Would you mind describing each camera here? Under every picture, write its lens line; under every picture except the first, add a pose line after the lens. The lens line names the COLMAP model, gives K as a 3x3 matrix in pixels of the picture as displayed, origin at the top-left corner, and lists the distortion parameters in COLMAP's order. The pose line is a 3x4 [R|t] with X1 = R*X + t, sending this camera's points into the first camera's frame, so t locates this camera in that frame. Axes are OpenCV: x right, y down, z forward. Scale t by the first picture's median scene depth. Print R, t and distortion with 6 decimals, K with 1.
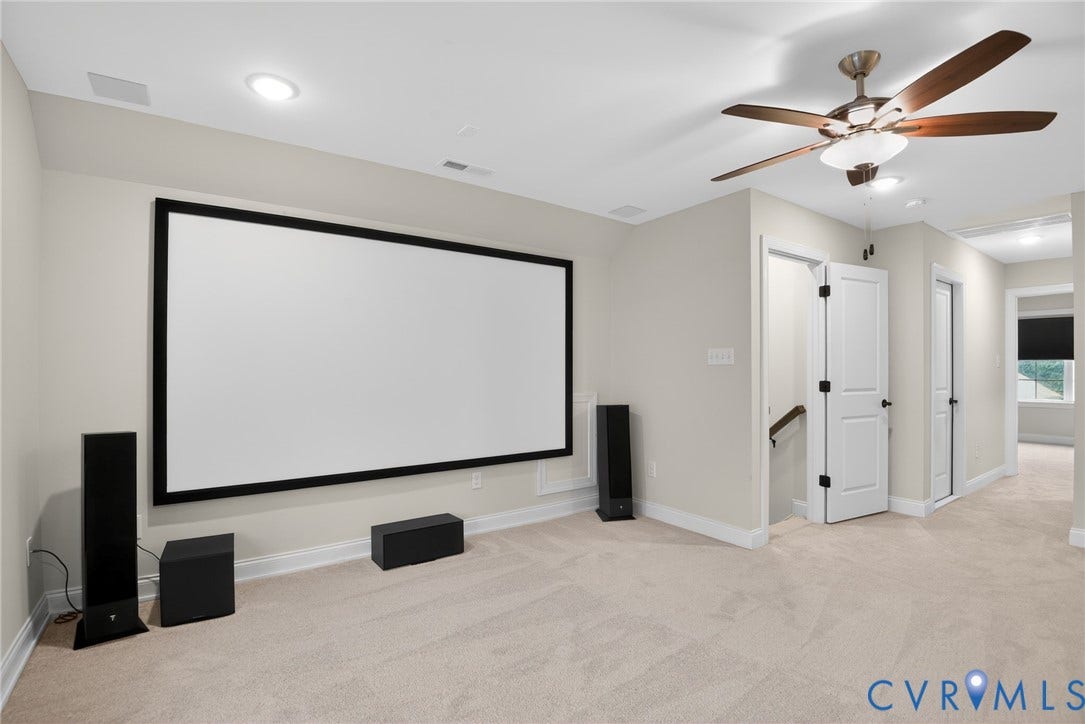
lens RADIAL K [[509.8, 0, 540.9], [0, 509.8, 370.5], [0, 0, 1]] dist [-0.020597, 0.000058]
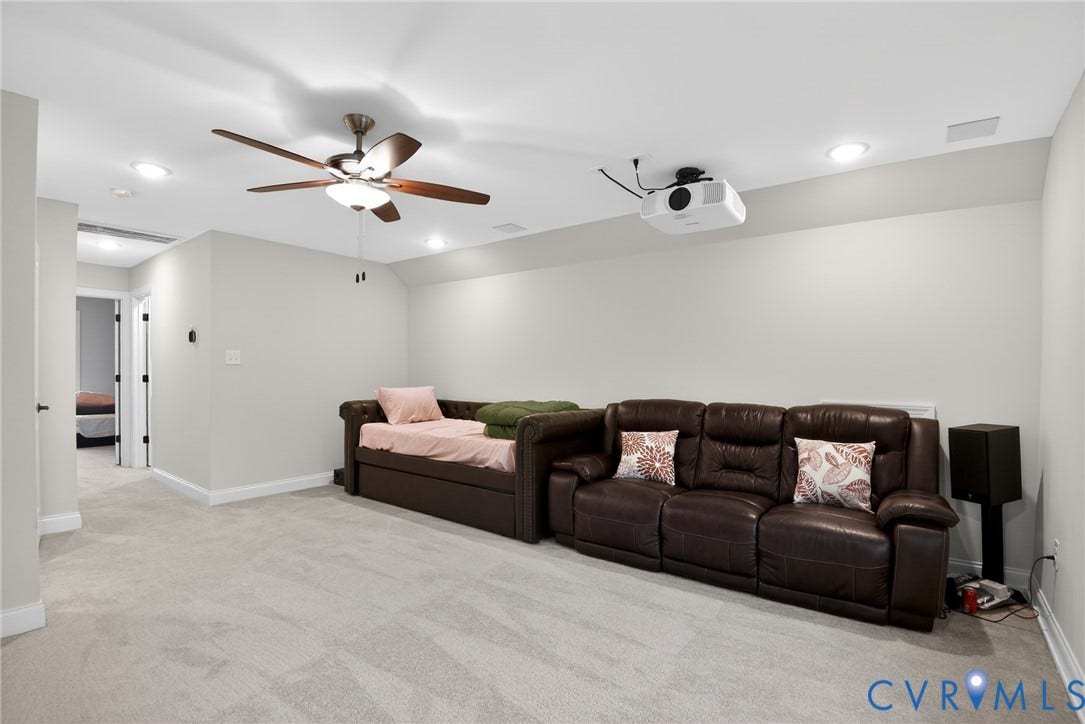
lens RADIAL K [[509.8, 0, 540.9], [0, 509.8, 370.5], [0, 0, 1]] dist [-0.020597, 0.000058]
pose [[-0.281301, 0.006310, 0.959599, -0.520485], [-0.009350, 0.999913, -0.009316, 0.007199], [-0.959574, -0.011593, -0.281217, 0.670045]]
